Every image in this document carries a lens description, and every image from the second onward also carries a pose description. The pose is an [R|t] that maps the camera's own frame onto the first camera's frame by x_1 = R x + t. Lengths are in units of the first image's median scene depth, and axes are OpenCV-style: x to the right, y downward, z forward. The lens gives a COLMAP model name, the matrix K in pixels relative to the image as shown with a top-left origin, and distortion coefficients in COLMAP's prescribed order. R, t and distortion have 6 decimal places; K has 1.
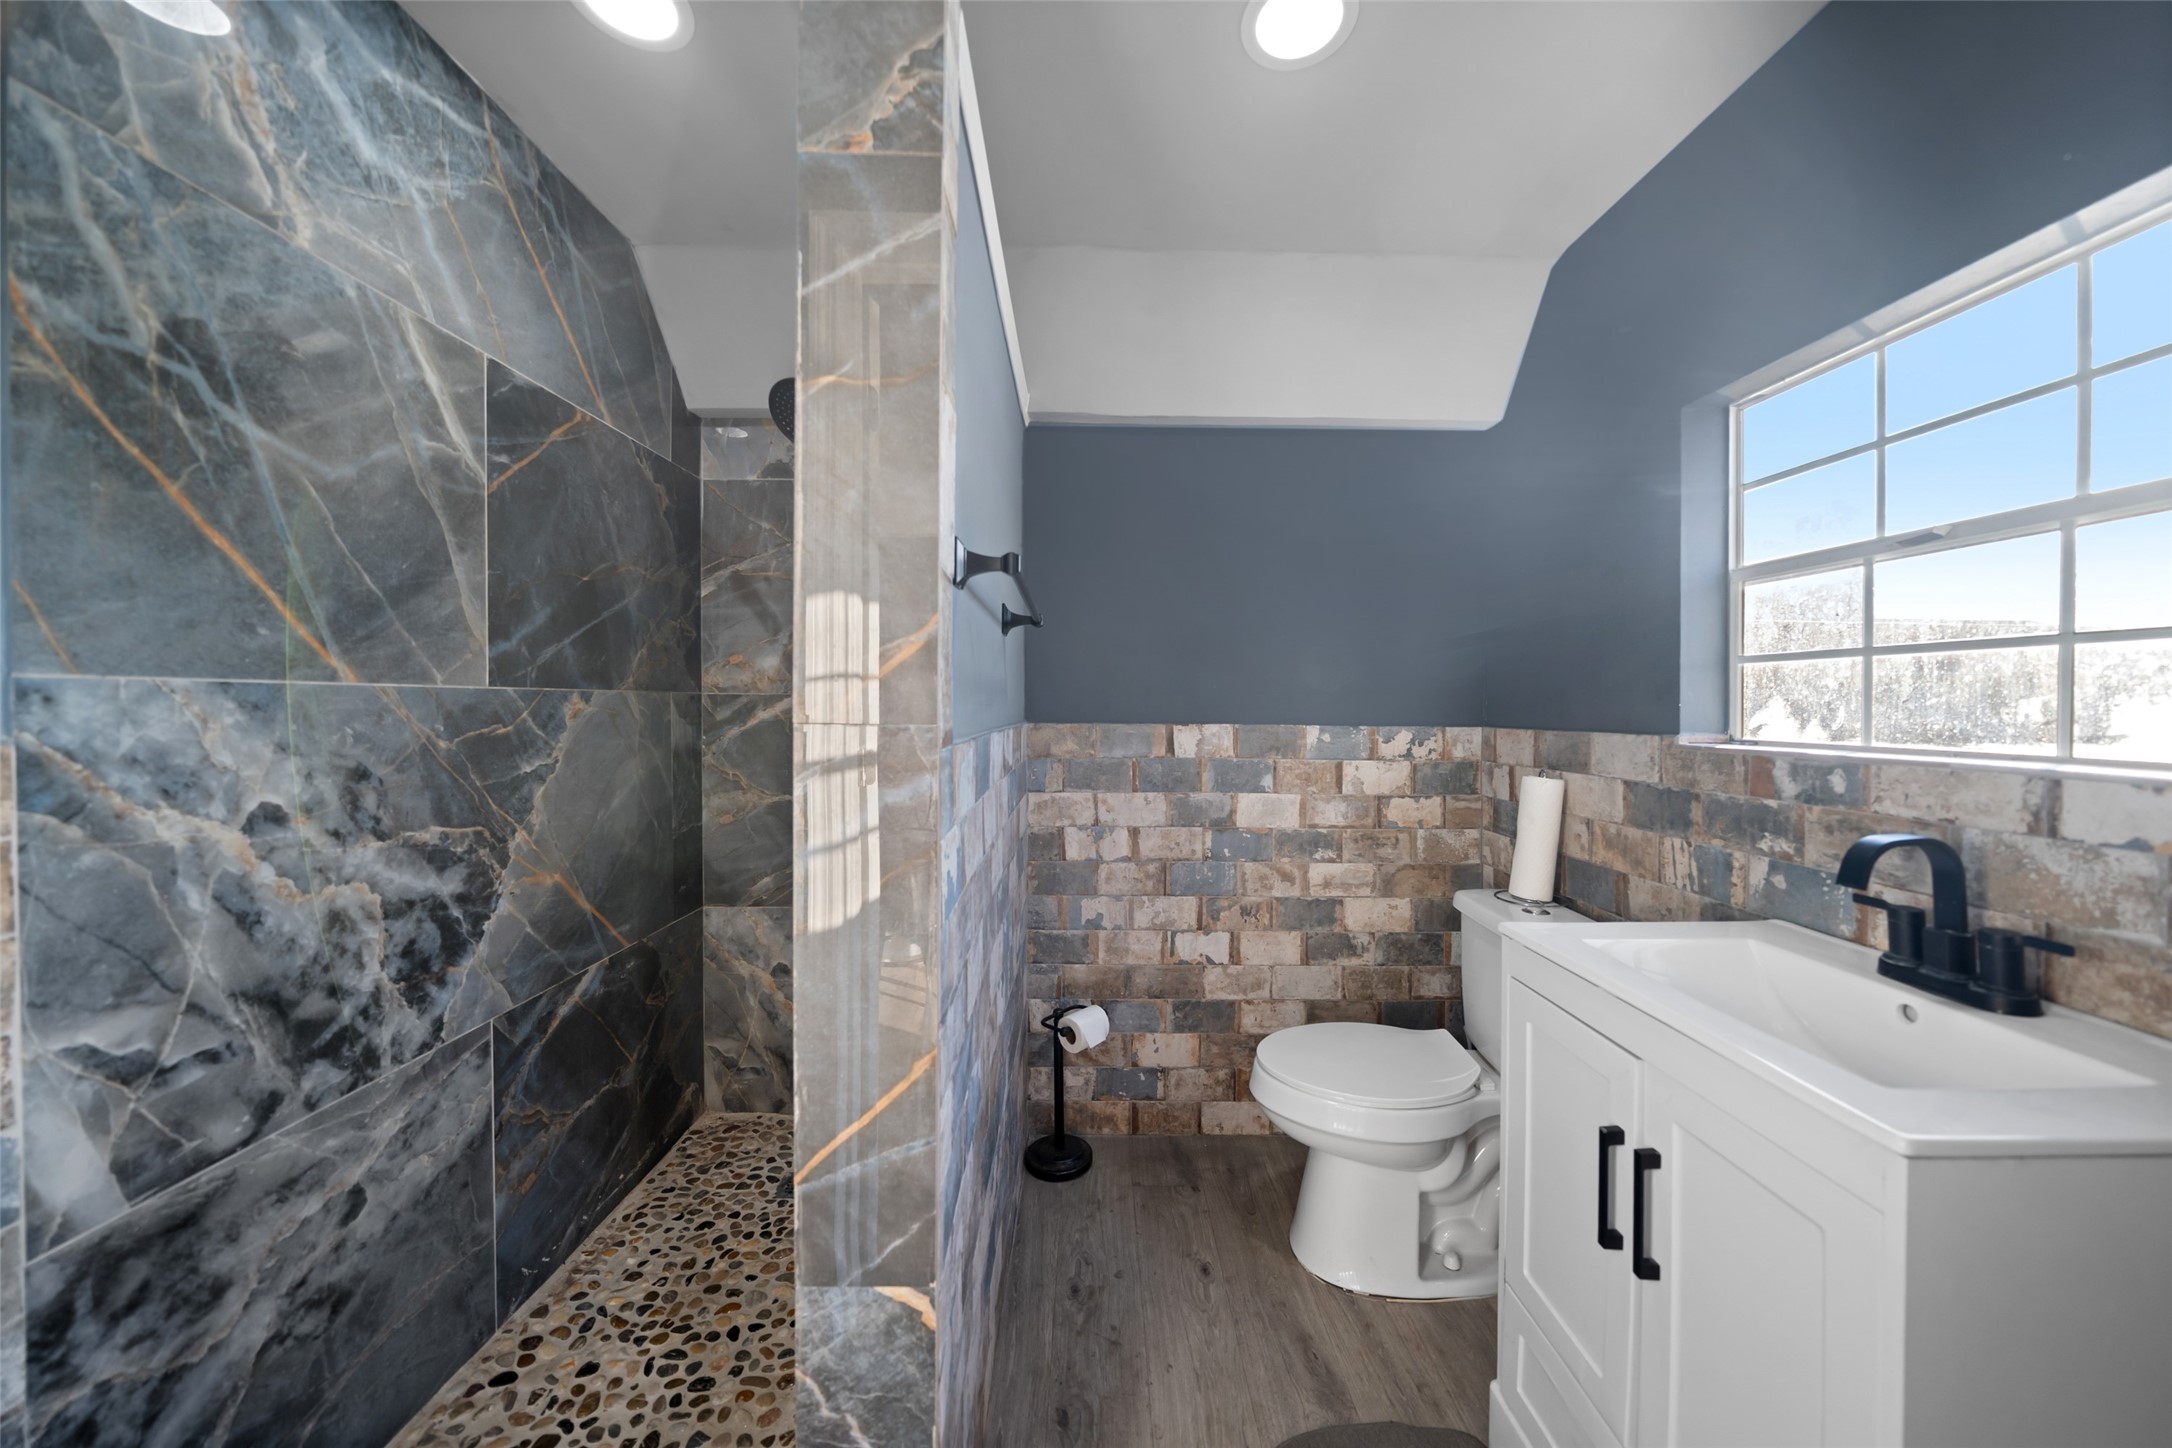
lens RADIAL K [[762.7, 0, 1094.2], [0, 762.7, 706.5], [0, 0, 1]] dist [-0.005862, 0.000236]
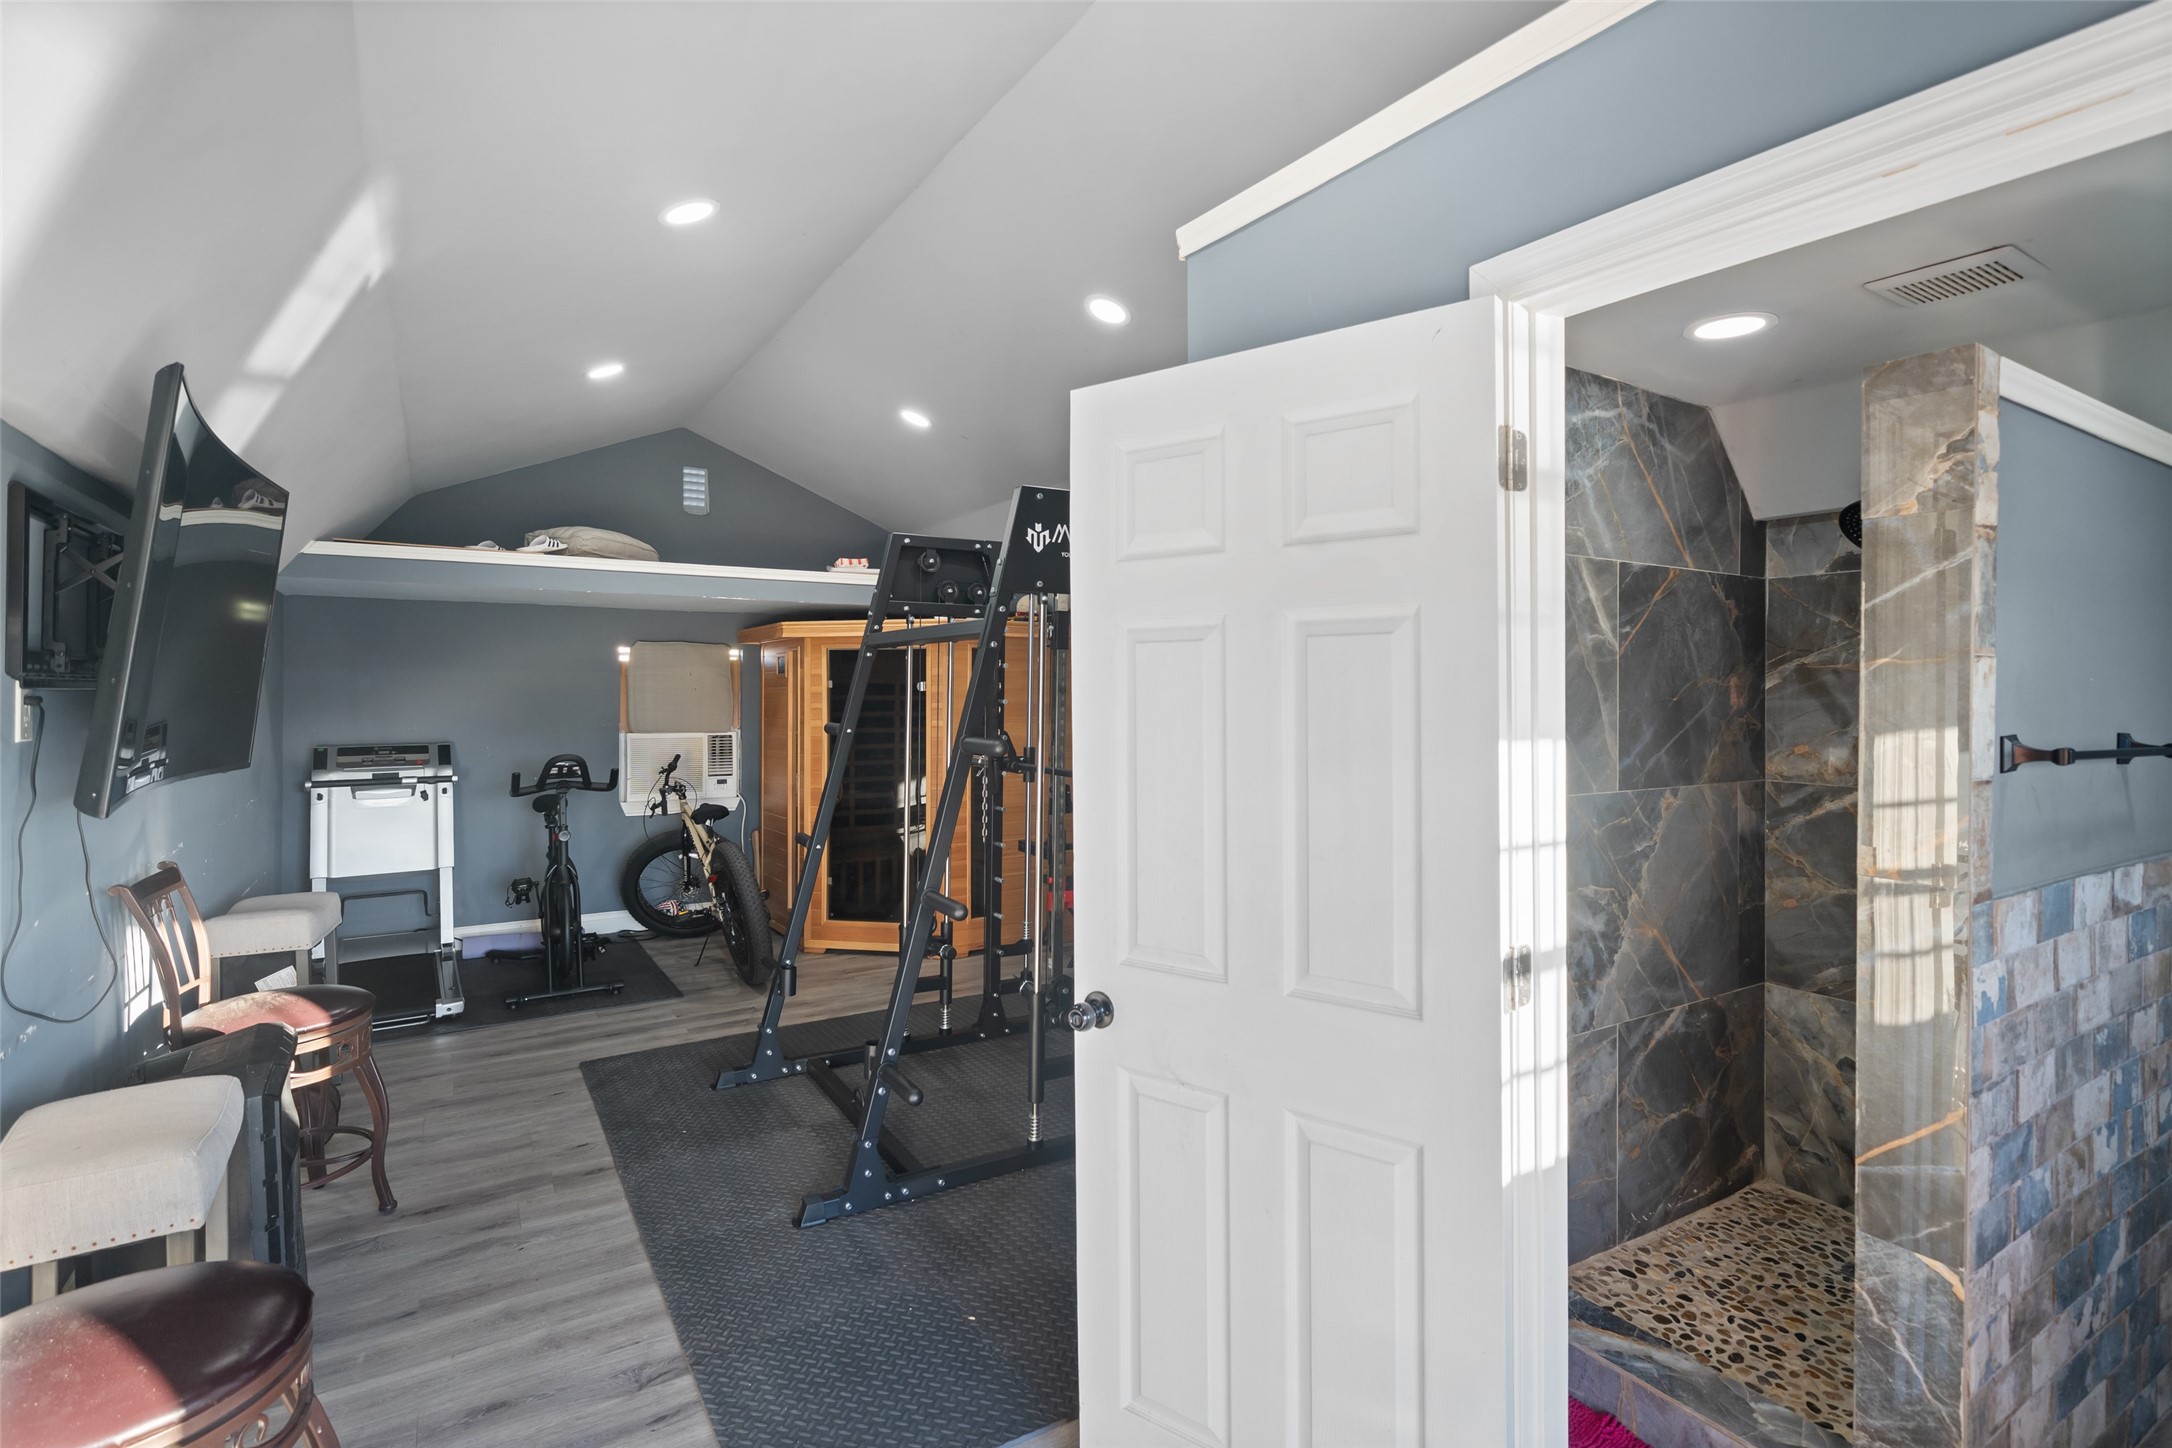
lens RADIAL K [[1041.1, 0, 1104.4], [0, 1041.1, 687.1], [0, 0, 1]] dist [-0.004097, 0.001607]
pose [[0.528346, -0.001525, -0.849028, 0.336135], [-0.013994, 0.999847, -0.010505, -0.175835], [0.848914, 0.017432, 0.528243, -0.810533]]
